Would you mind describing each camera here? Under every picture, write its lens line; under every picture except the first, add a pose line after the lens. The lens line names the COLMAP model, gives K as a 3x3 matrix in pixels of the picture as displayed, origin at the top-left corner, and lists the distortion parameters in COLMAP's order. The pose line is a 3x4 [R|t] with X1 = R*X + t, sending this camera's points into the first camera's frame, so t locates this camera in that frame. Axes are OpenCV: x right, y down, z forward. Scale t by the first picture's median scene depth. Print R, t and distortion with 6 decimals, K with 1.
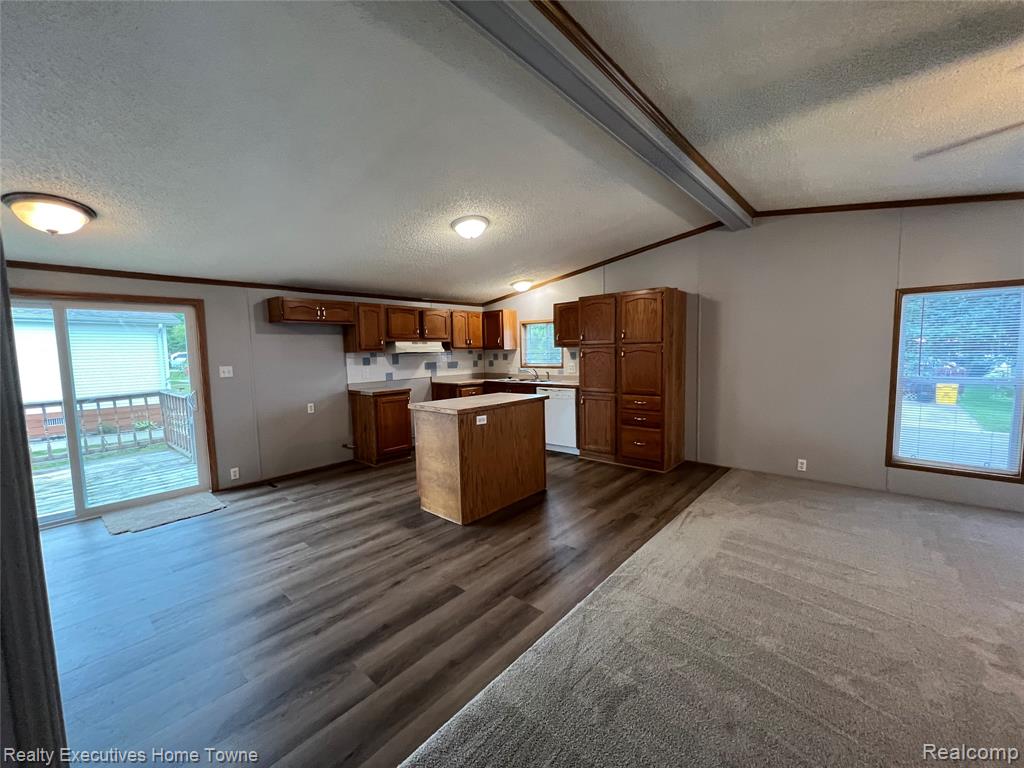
lens RADIAL K [[408.2, 0, 512.0], [0, 408.2, 384.0], [0, 0, 1]] dist [-0.001186, -0.000180]
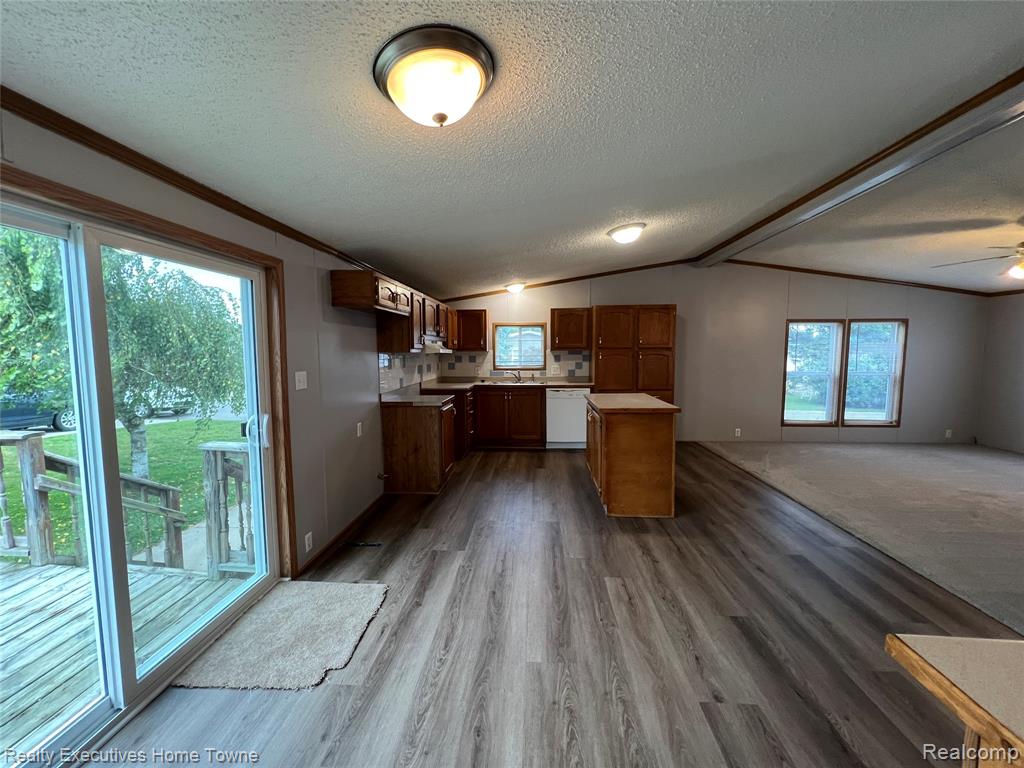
lens RADIAL K [[408.4, 0, 511.2], [0, 408.4, 384.3], [0, 0, 1]] dist [-0.002974, -0.000394]
pose [[0.791680, -0.033032, 0.610042, -0.837811], [0.037699, 0.999276, 0.005184, -0.015609], [-0.609772, 0.018894, 0.792352, 0.317885]]
